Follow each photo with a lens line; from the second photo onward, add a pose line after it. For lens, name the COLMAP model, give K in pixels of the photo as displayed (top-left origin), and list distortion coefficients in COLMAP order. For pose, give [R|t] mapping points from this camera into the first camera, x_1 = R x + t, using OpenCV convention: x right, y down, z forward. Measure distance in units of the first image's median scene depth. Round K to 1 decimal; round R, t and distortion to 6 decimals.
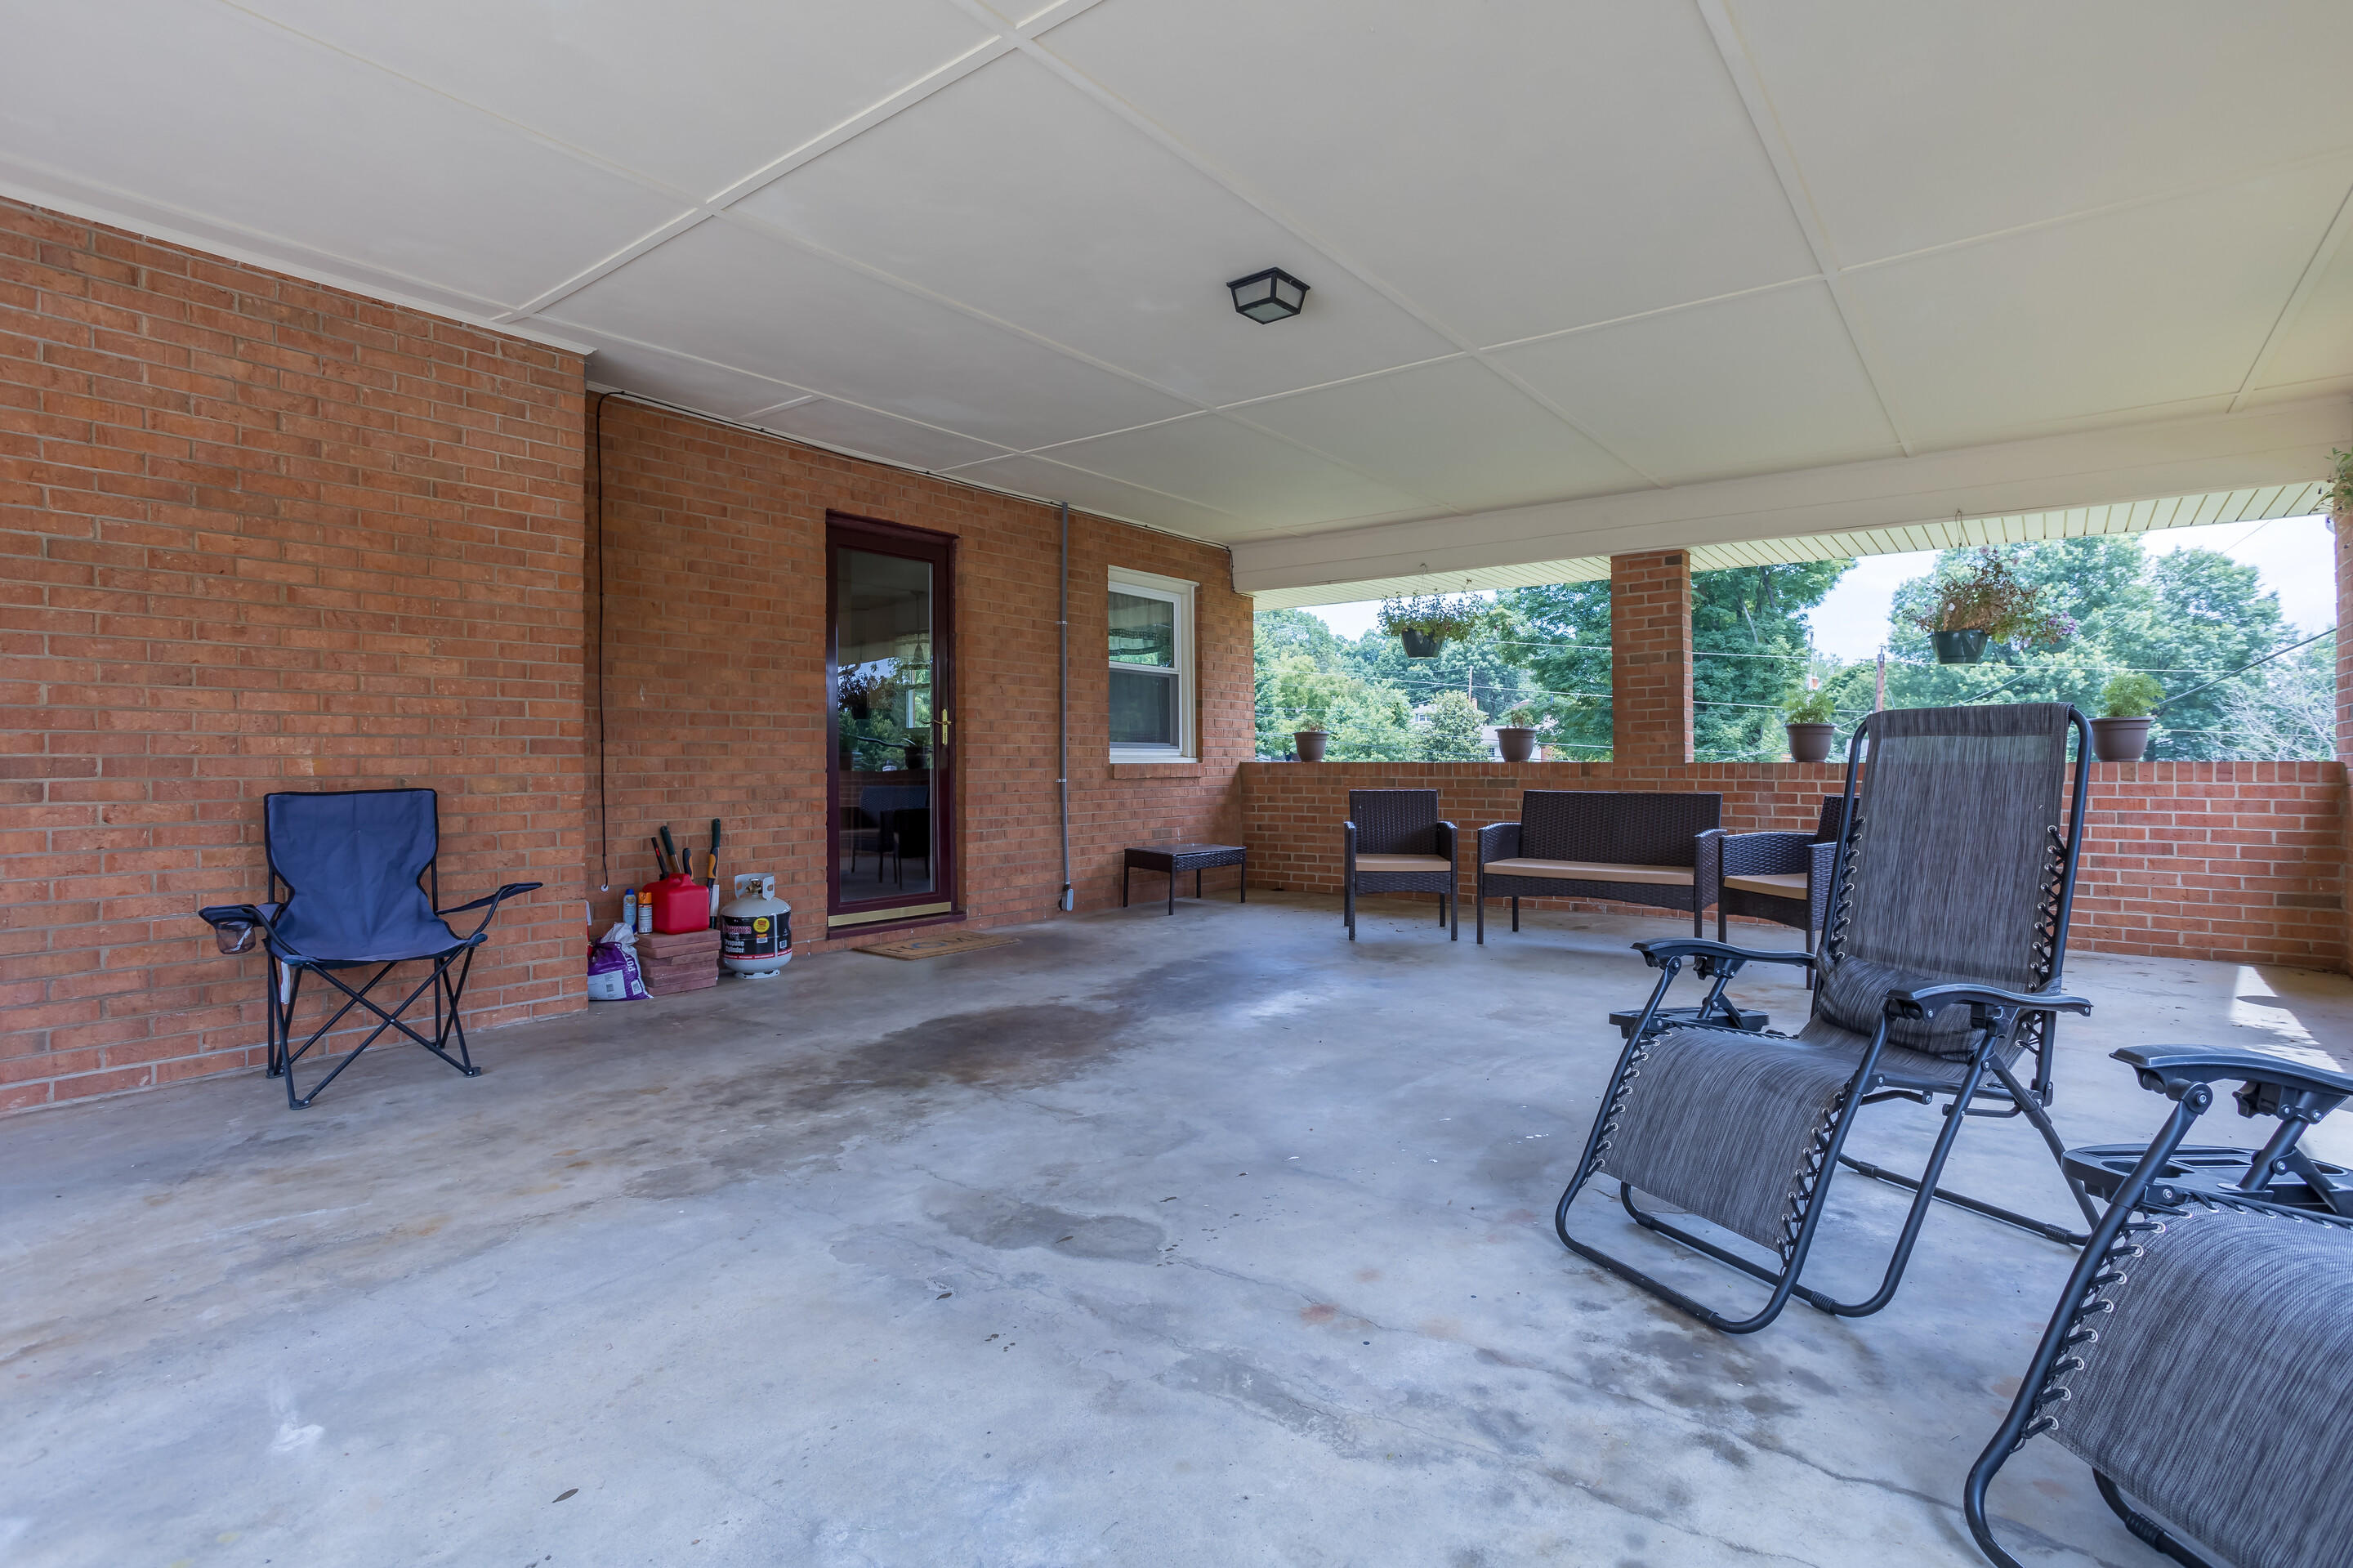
lens RADIAL K [[1137.3, 0, 1168.2], [0, 1137.3, 764.9], [0, 0, 1]] dist [-0.052976, 0.030356]
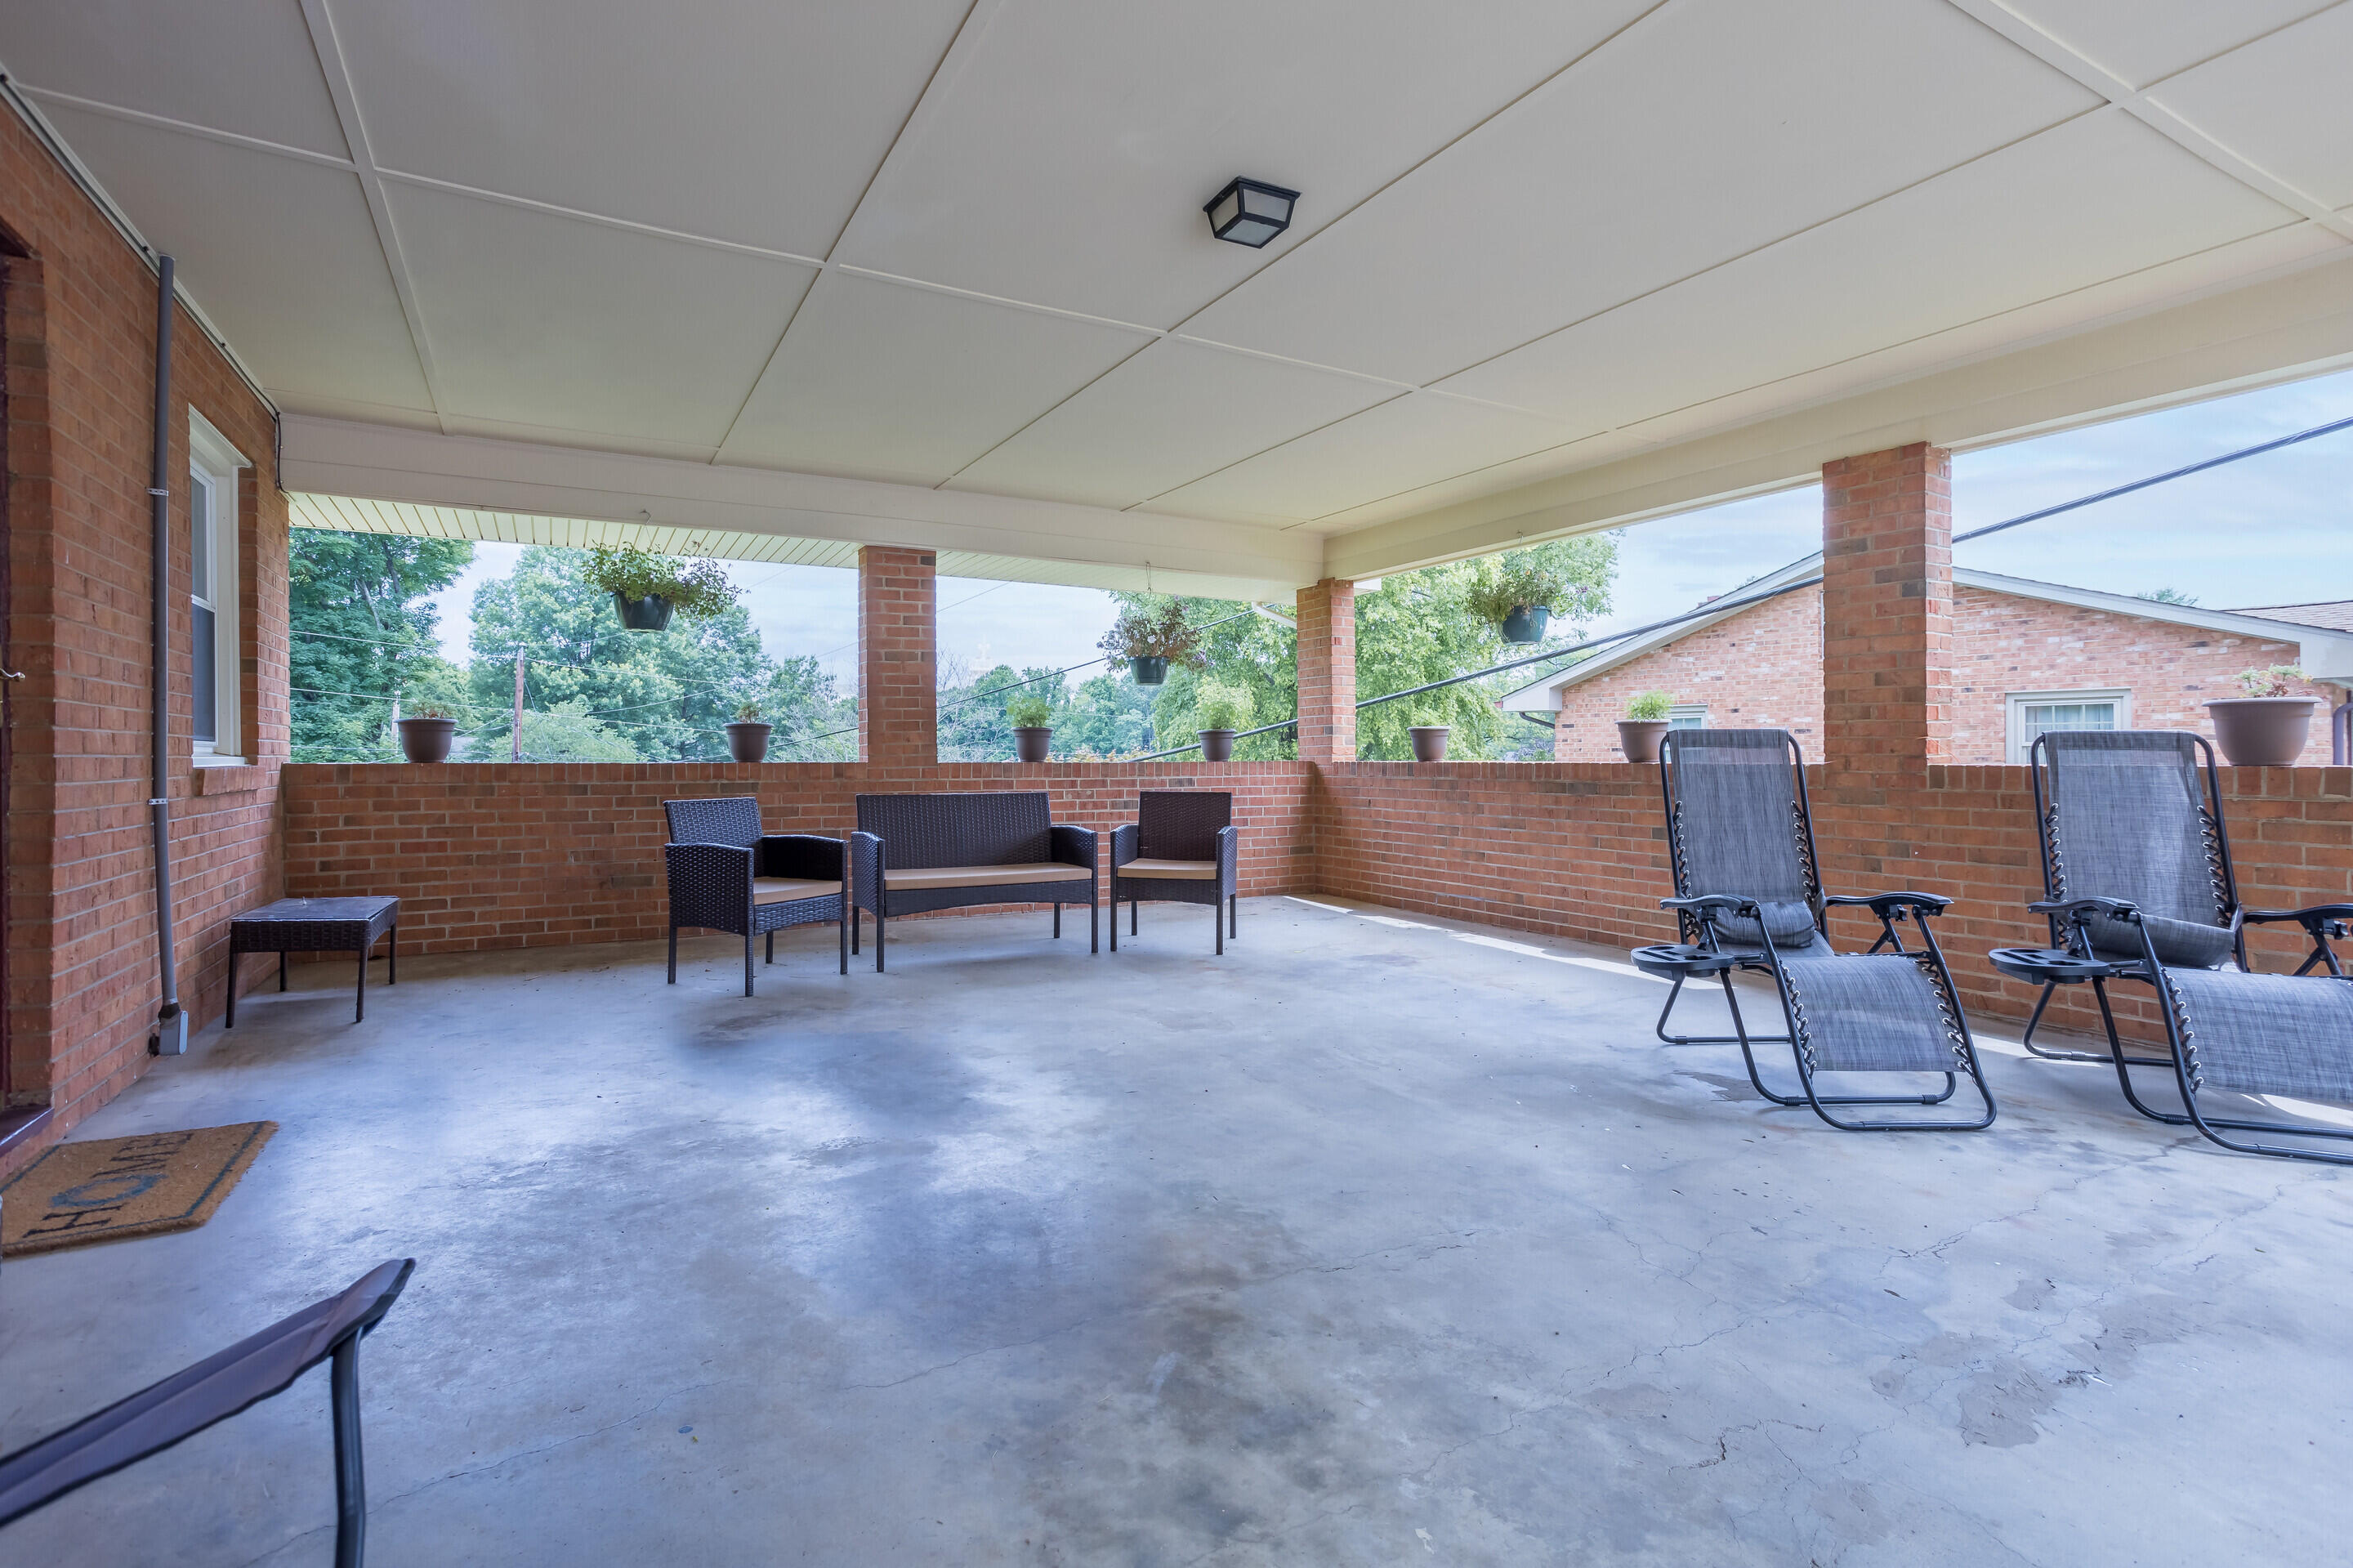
lens RADIAL K [[1137.3, 0, 1168.2], [0, 1137.3, 764.9], [0, 0, 1]] dist [-0.052976, 0.030356]
pose [[0.394442, -0.005188, 0.918906, -0.394982], [0.002919, 0.999986, 0.004393, -0.004072], [-0.918916, 0.000950, 0.394452, 0.408077]]
